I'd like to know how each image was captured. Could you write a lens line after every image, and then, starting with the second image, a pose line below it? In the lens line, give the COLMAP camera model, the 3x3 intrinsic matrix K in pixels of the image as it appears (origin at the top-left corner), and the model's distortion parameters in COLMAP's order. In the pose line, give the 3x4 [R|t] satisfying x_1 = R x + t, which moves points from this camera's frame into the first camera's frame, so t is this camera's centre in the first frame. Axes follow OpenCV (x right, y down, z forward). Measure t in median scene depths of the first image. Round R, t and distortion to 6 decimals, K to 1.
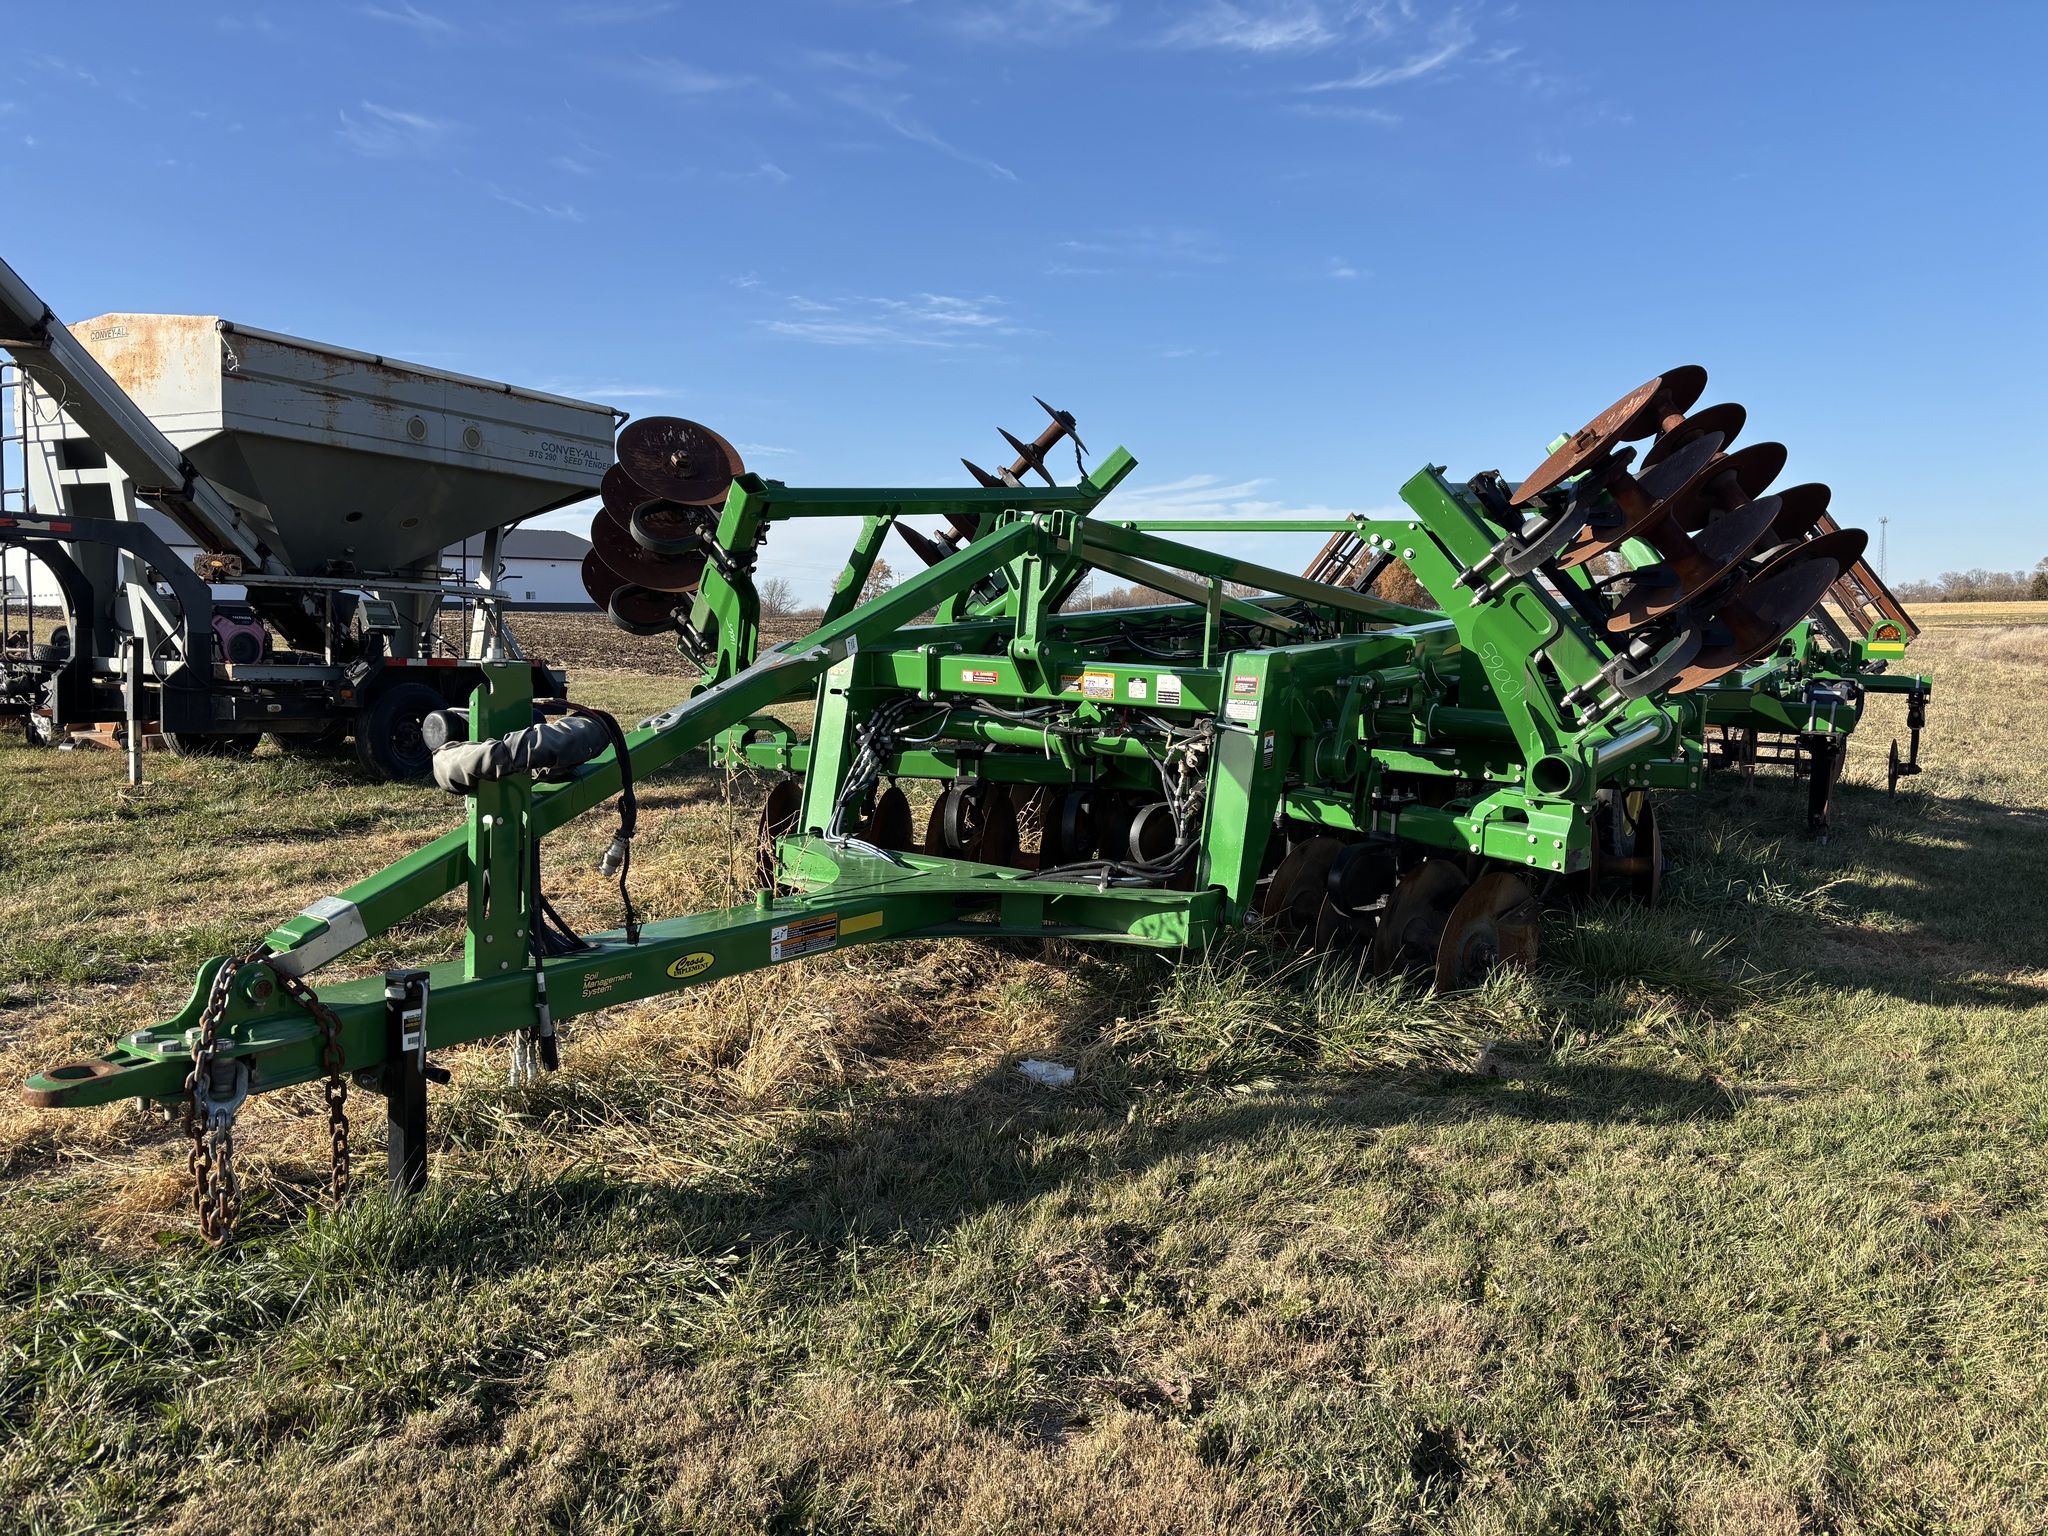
lens RADIAL K [[1520.4, 0, 1026.1], [0, 1520.4, 760.1], [0, 0, 1]] dist [0.042056, -0.057330]
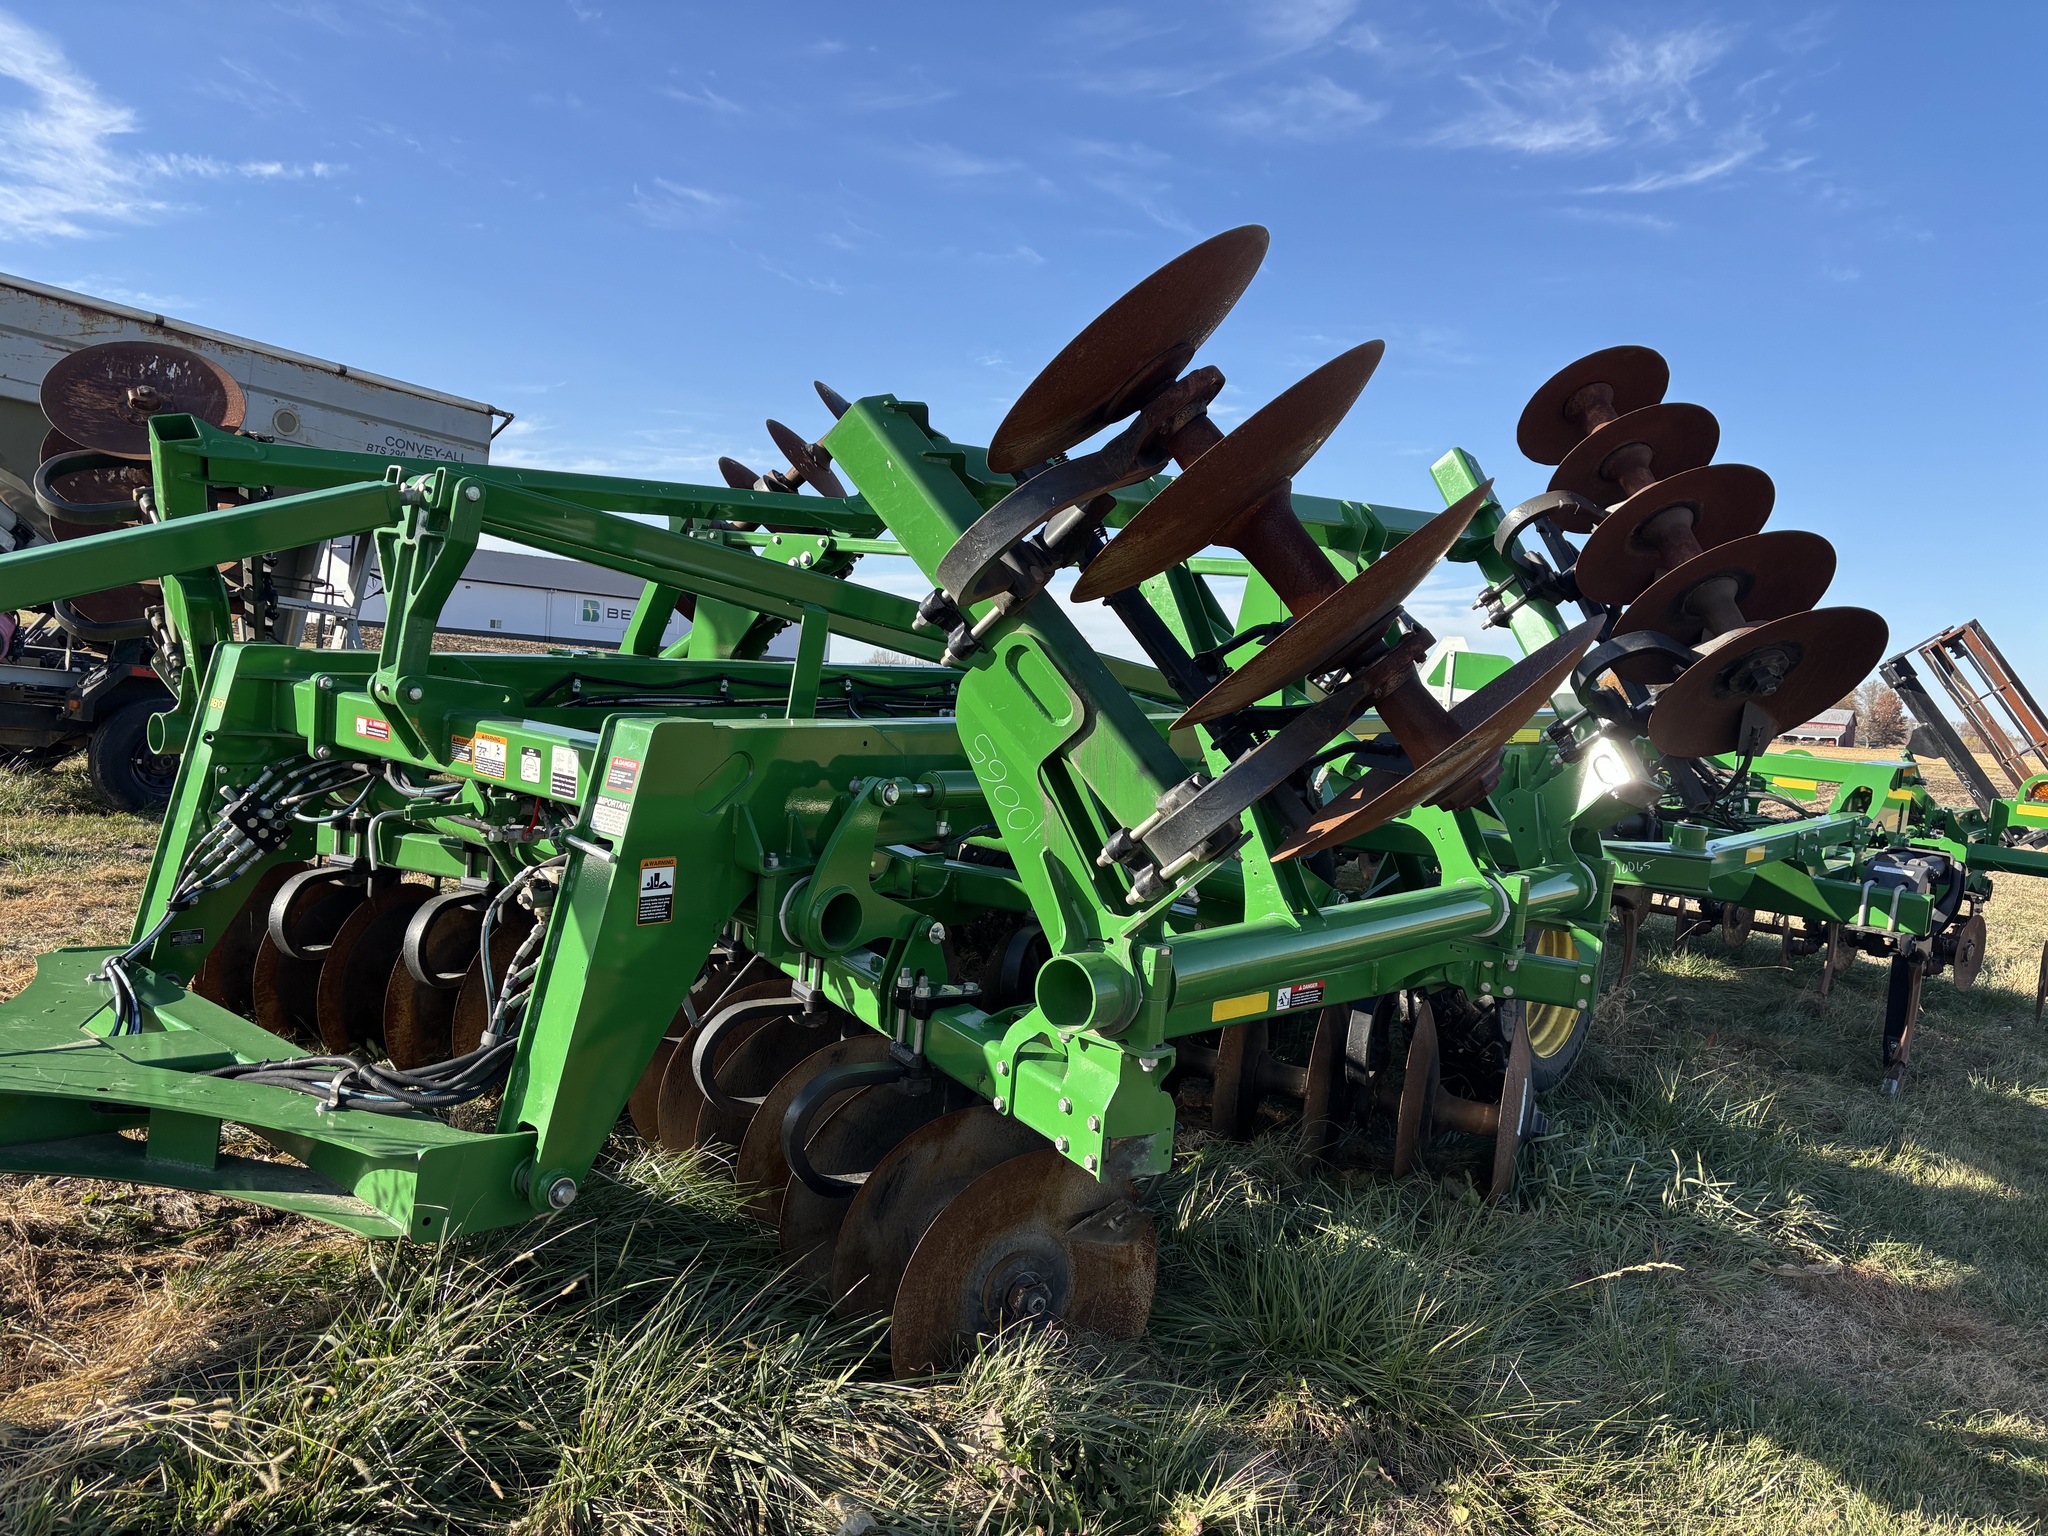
lens RADIAL K [[1520.4, 0, 1018.9], [0, 1520.4, 784.7], [0, 0, 1]] dist [0.042056, -0.057330]
pose [[0.986373, 0.085905, -0.140314, 0.257266], [-0.090997, 0.995391, -0.030277, -0.028701], [0.137066, 0.042632, 0.989644, 0.312413]]
